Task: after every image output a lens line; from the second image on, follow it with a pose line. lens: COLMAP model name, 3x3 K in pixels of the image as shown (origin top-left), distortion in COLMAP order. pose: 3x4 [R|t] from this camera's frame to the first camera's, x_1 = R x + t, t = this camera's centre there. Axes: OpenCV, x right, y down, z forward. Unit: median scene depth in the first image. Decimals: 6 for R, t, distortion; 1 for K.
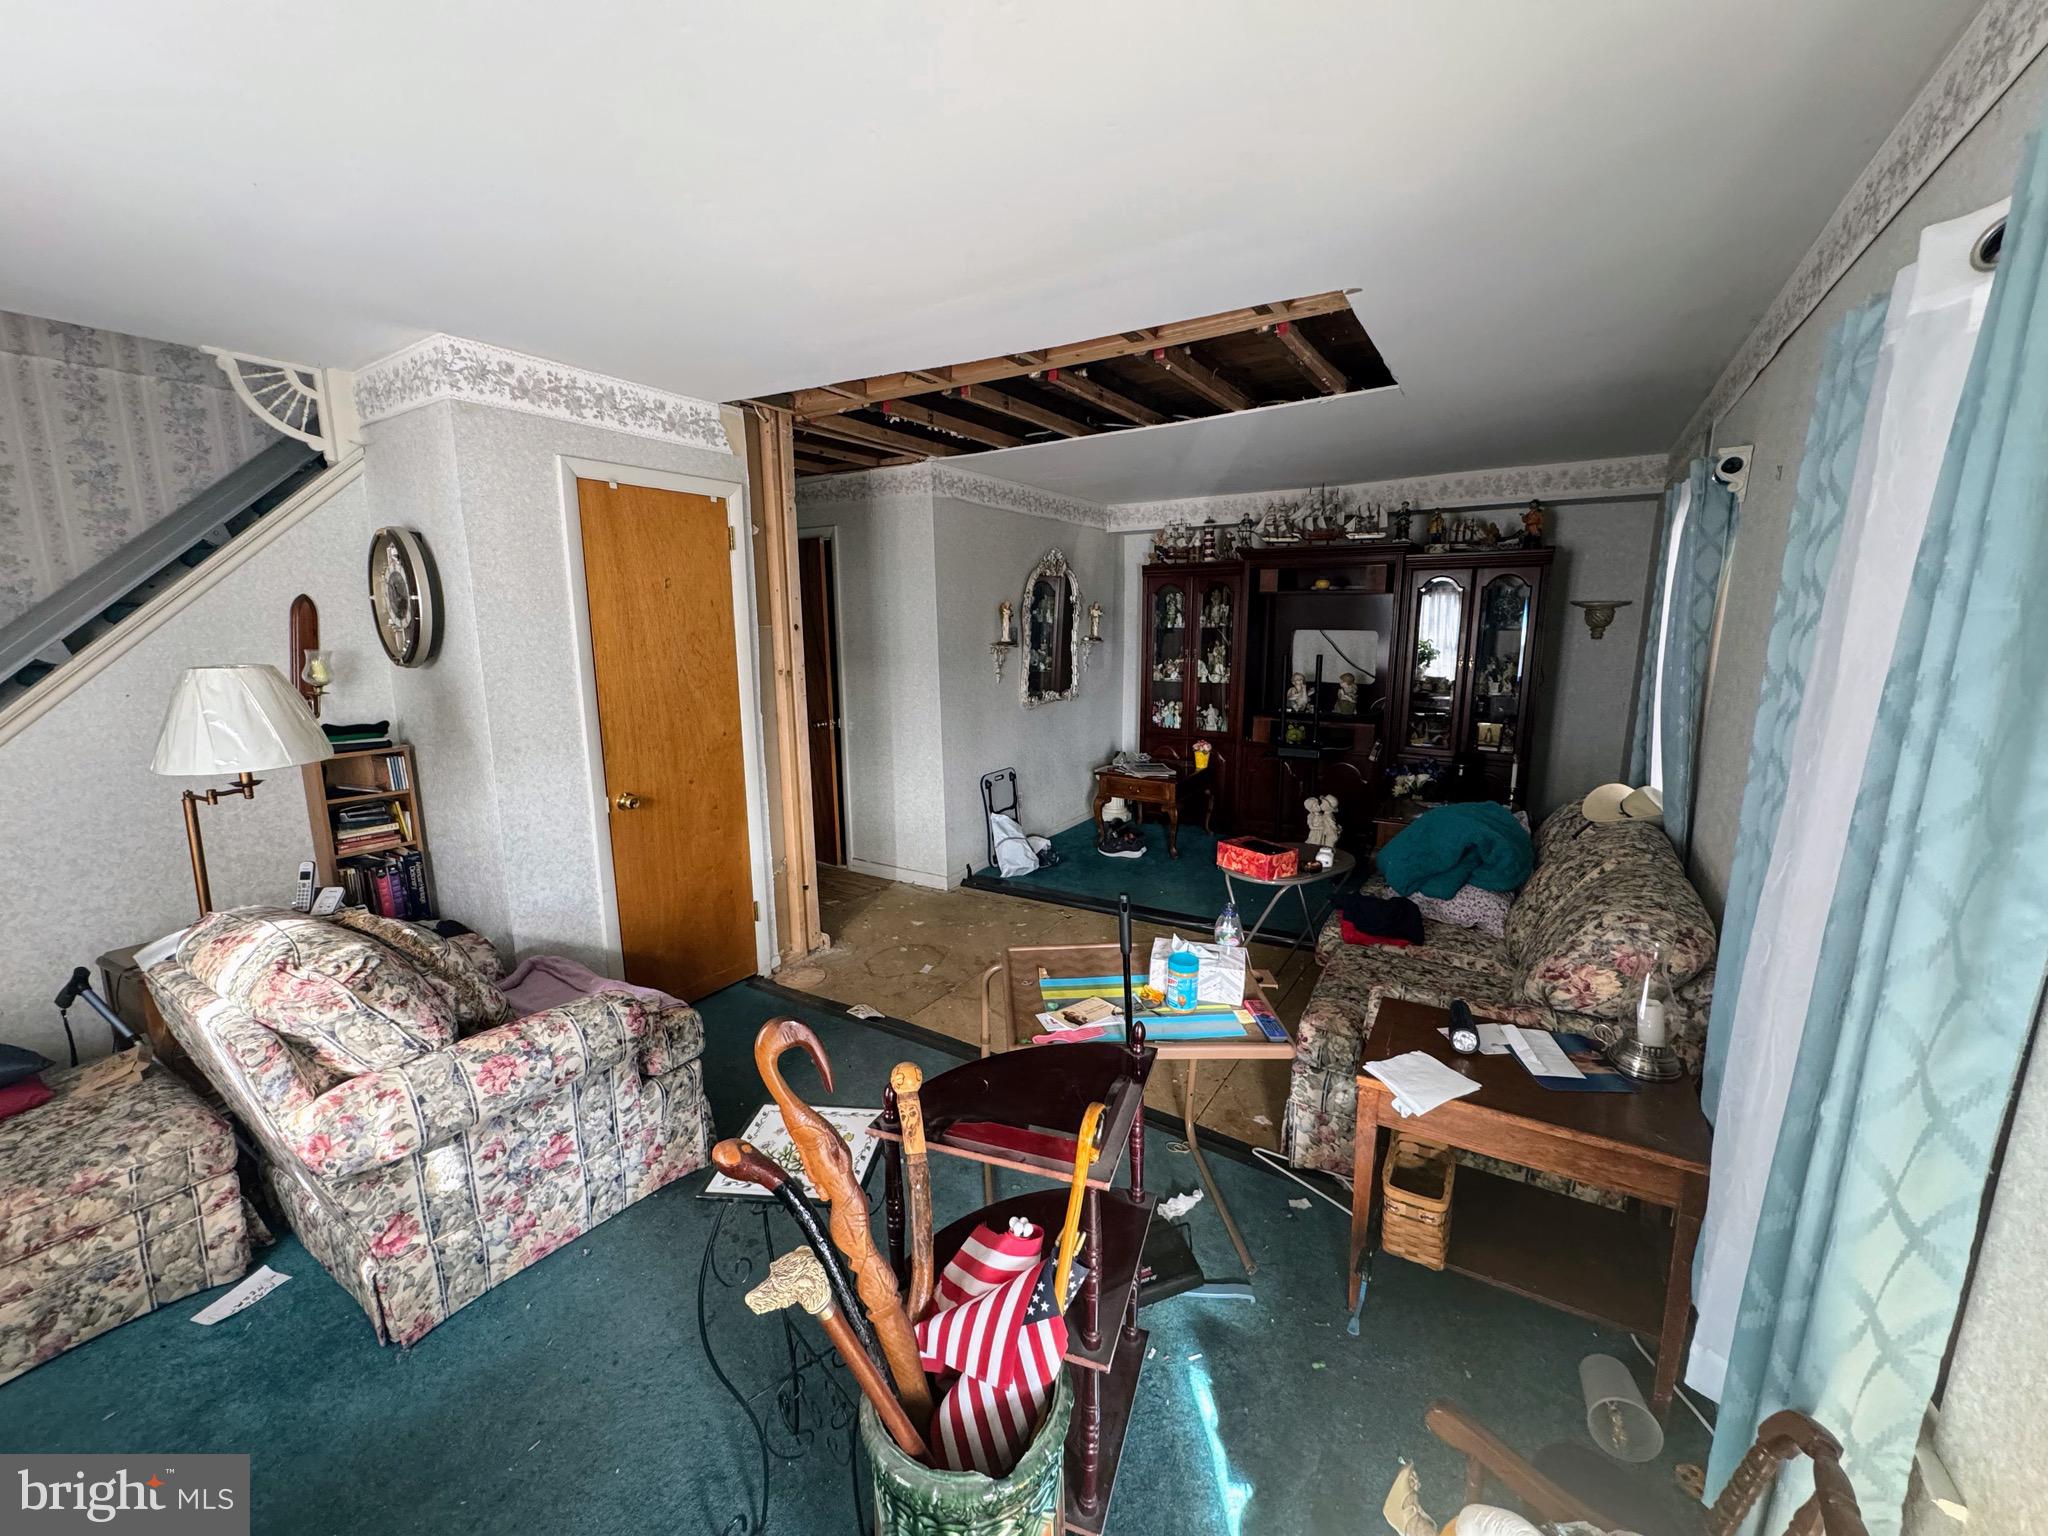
lens RADIAL K [[819.3, 0, 1022.0], [0, 819.3, 764.1], [0, 0, 1]] dist [-0.000324, -0.000509]
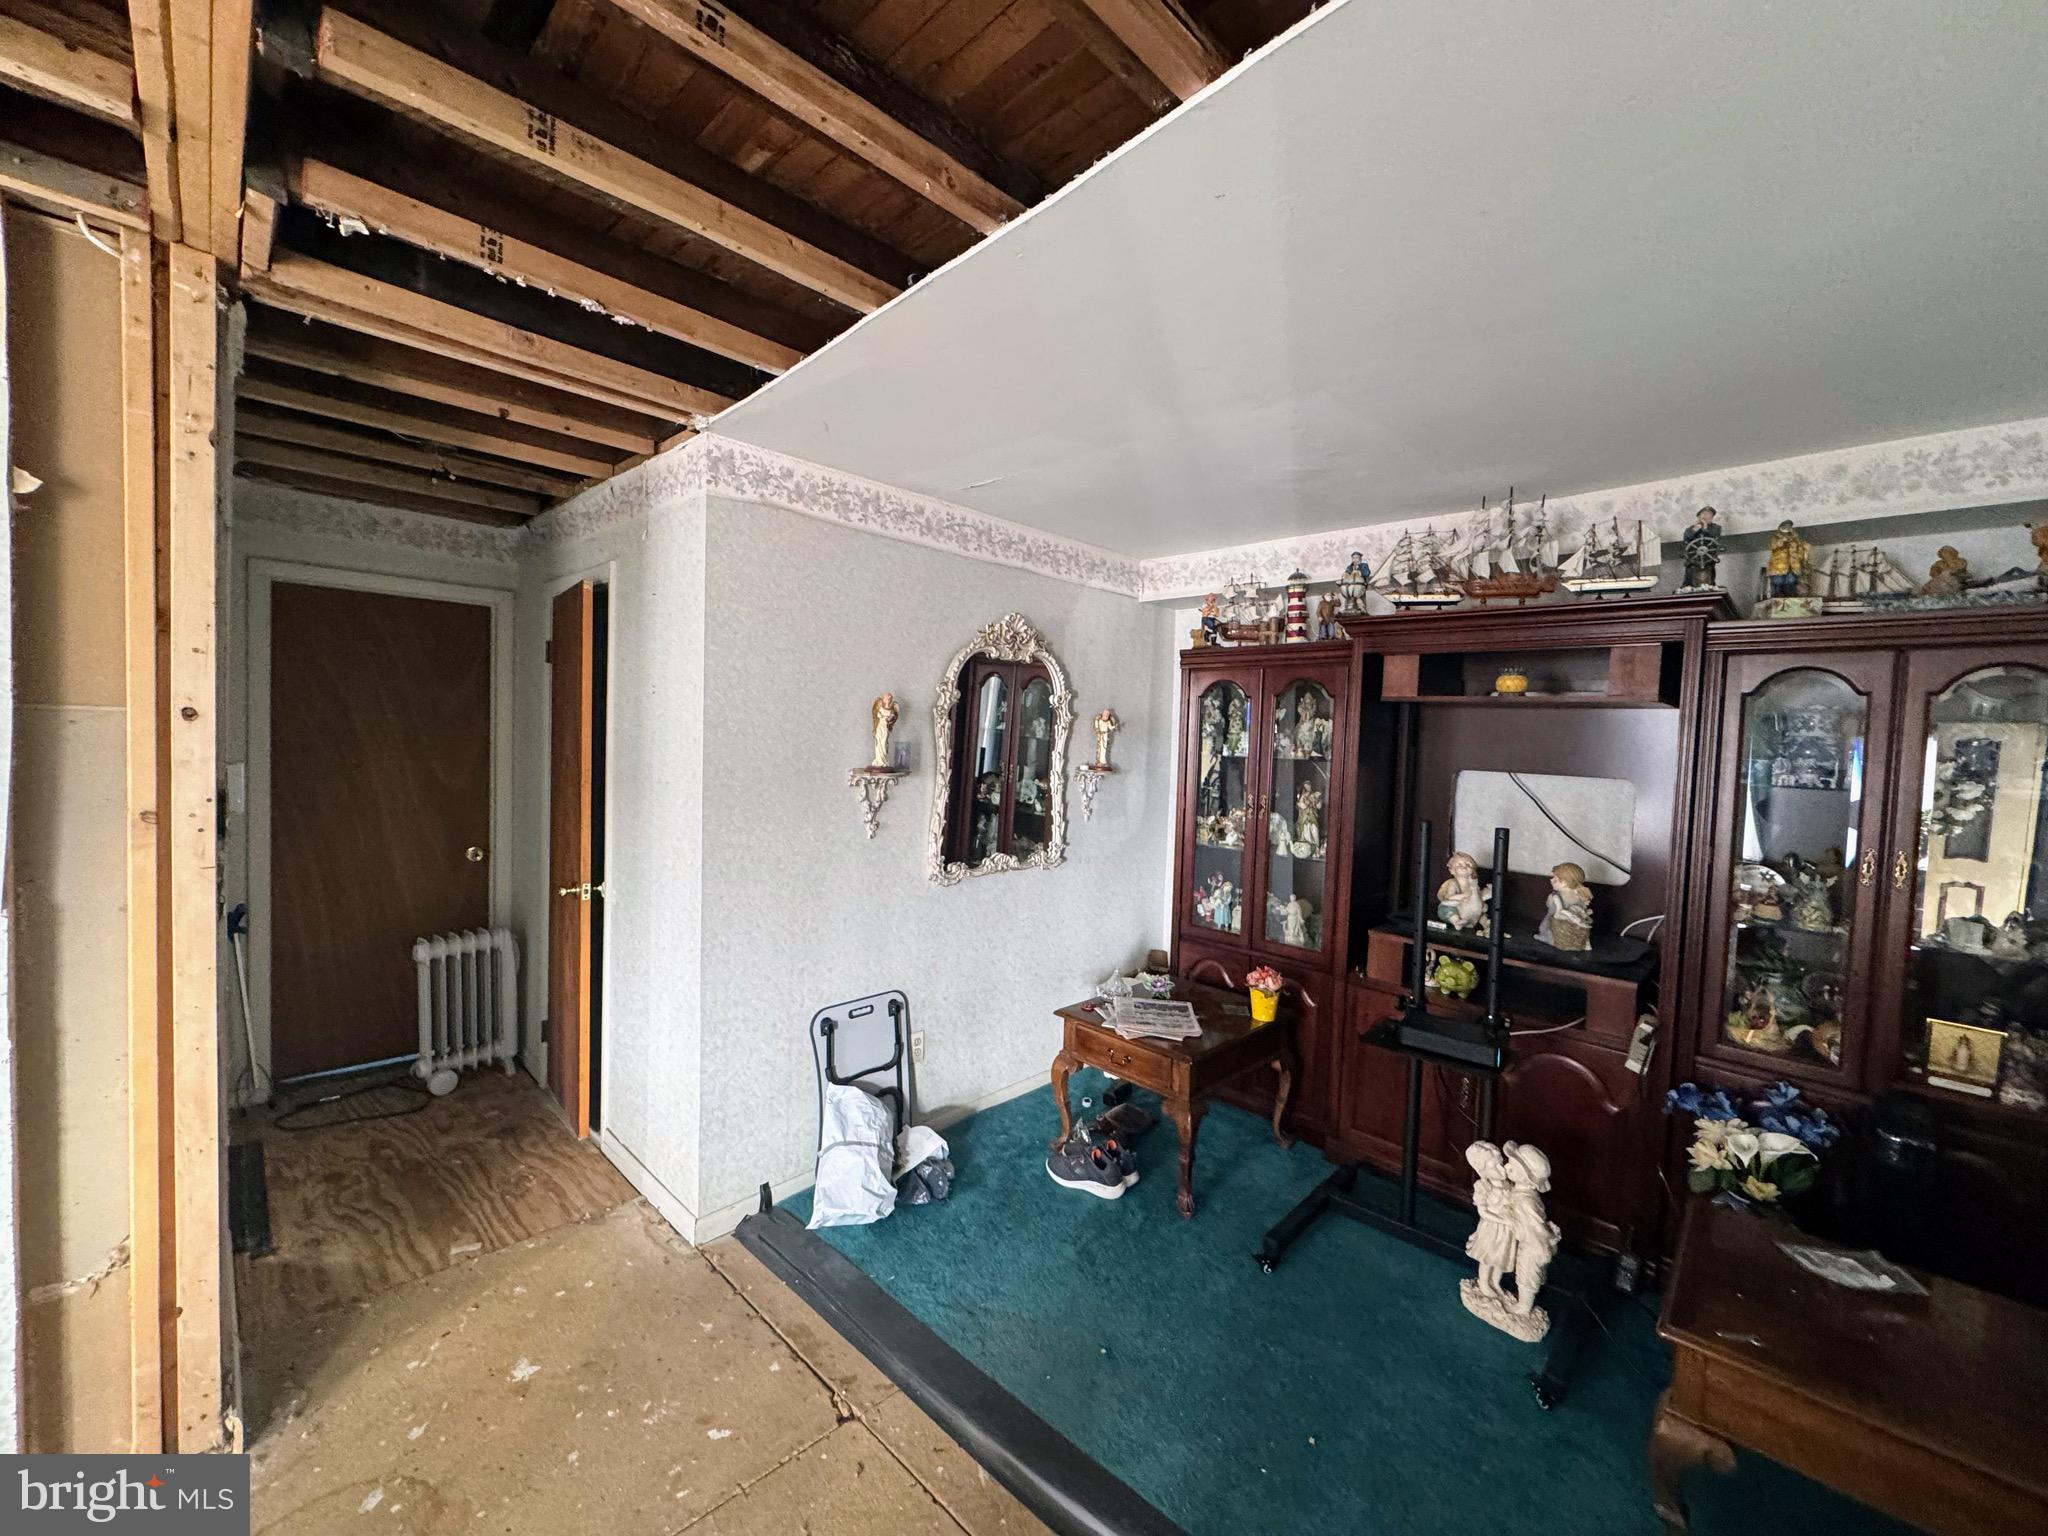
lens RADIAL K [[819.3, 0, 1021.2], [0, 819.3, 763.6], [0, 0, 1]] dist [-0.000324, -0.000509]
pose [[0.977198, 0.048159, -0.206798, 0.177429], [-0.077320, 0.987779, -0.135331, -0.079075], [0.197753, 0.148235, 0.968979, 0.455909]]
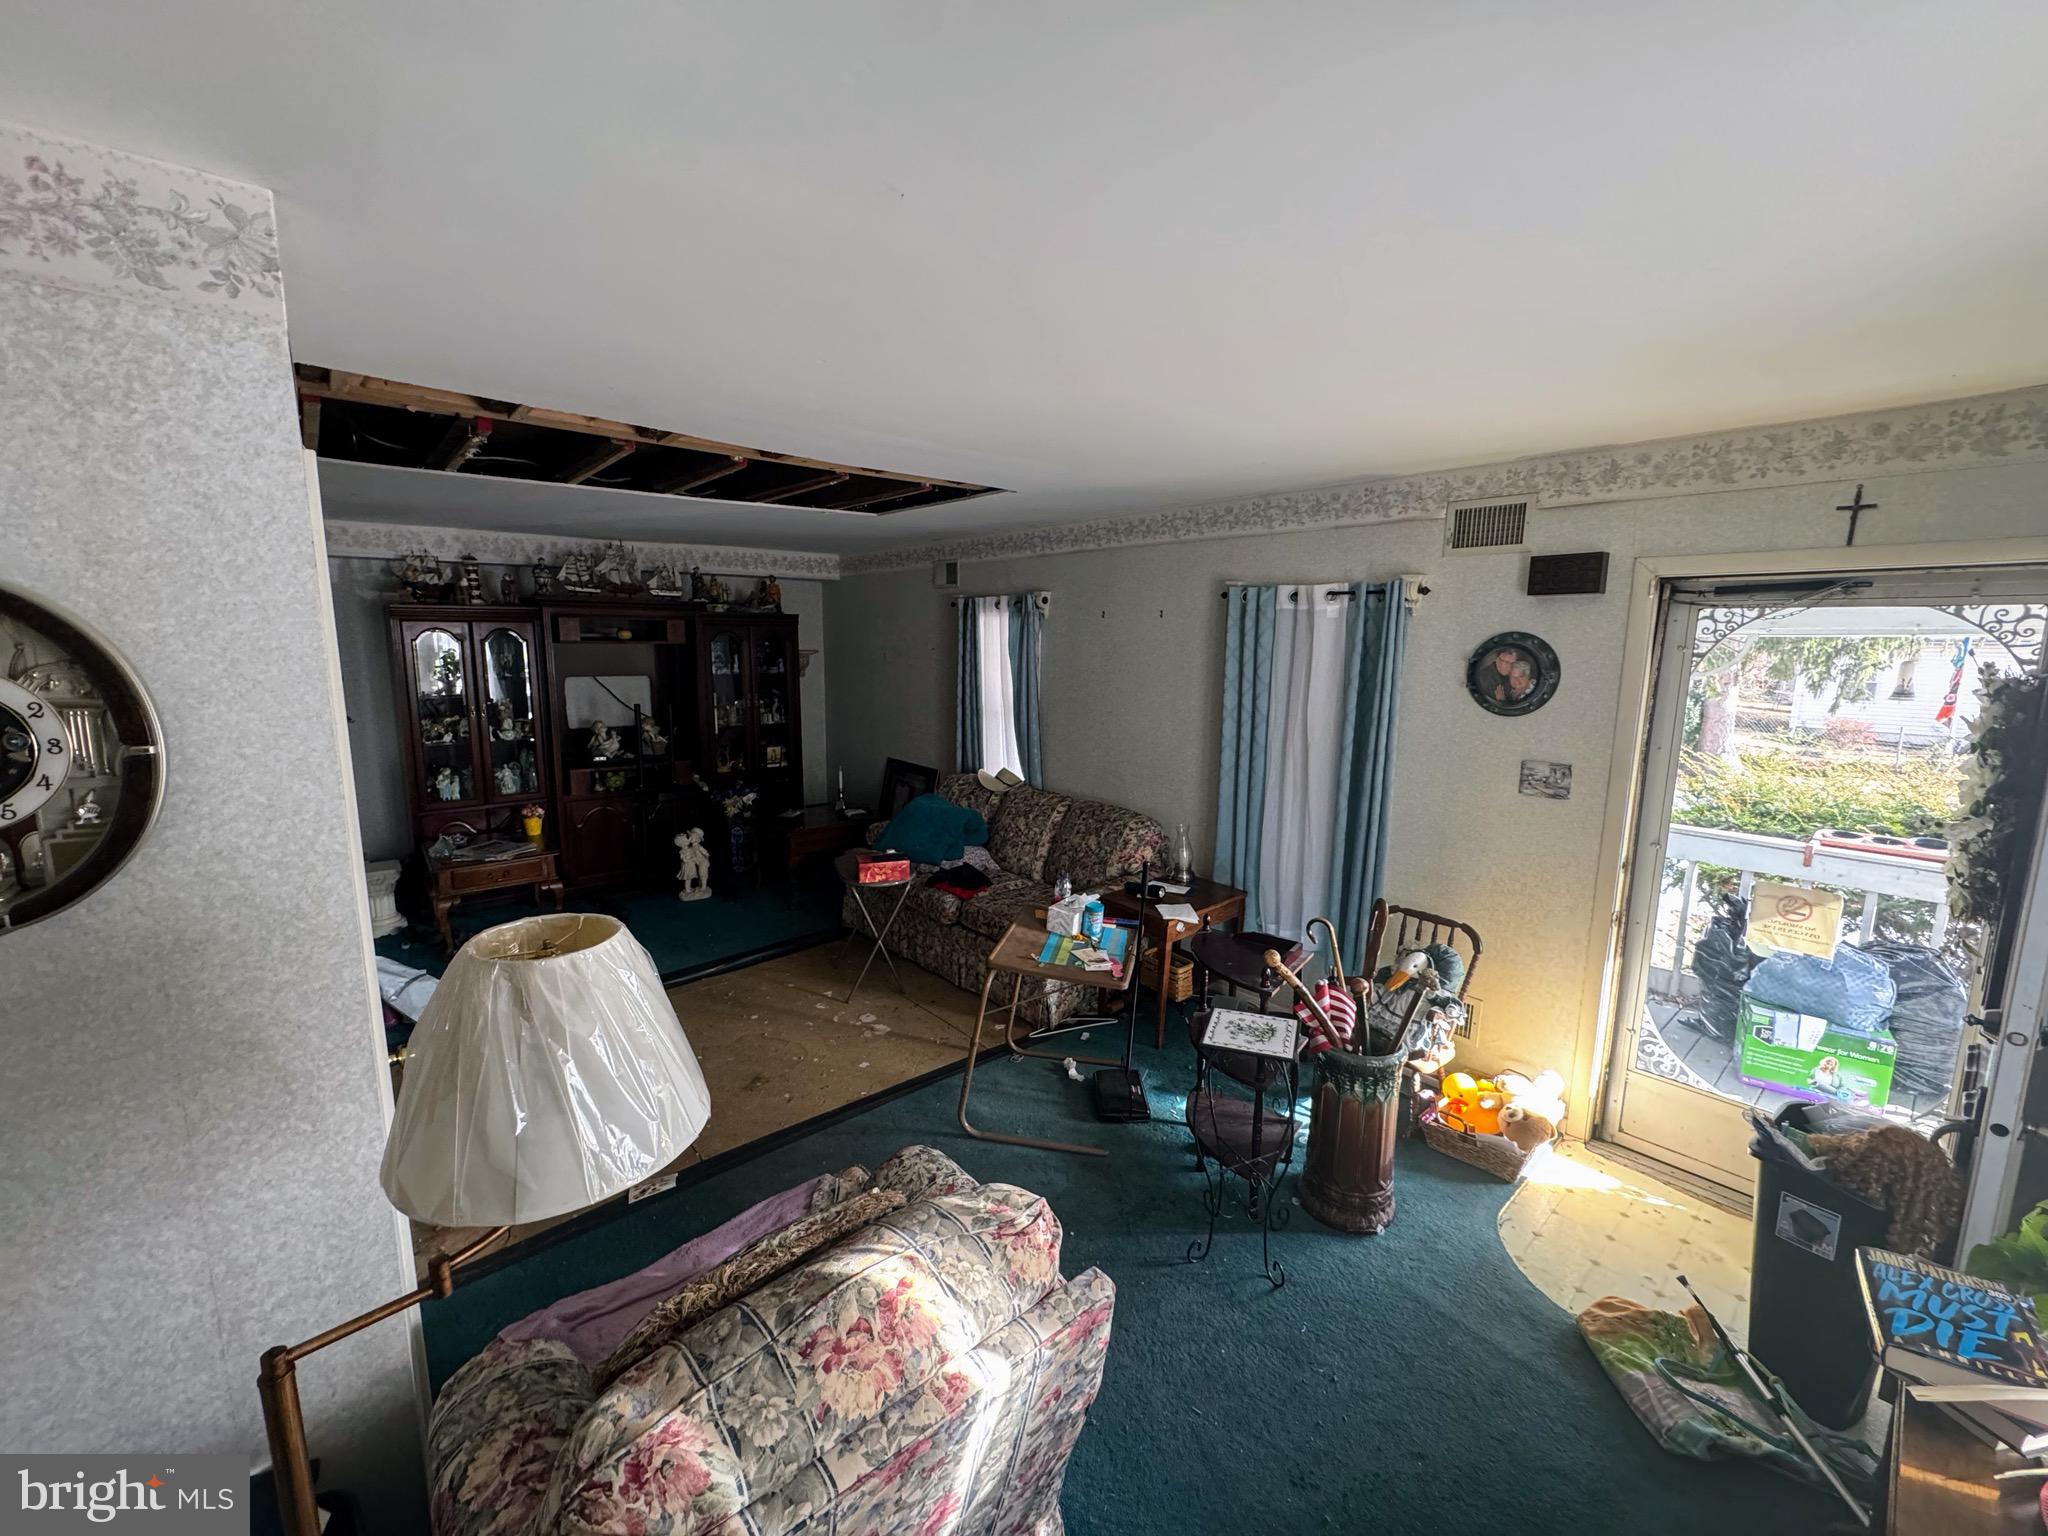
lens RADIAL K [[819.3, 0, 1024.5], [0, 819.3, 762.0], [0, 0, 1]] dist [-0.000324, -0.000509]
pose [[0.292610, -0.140866, 0.945799, -0.488542], [0.157136, 0.982727, 0.097752, -0.081225], [-0.943232, 0.120016, 0.309691, 0.213929]]
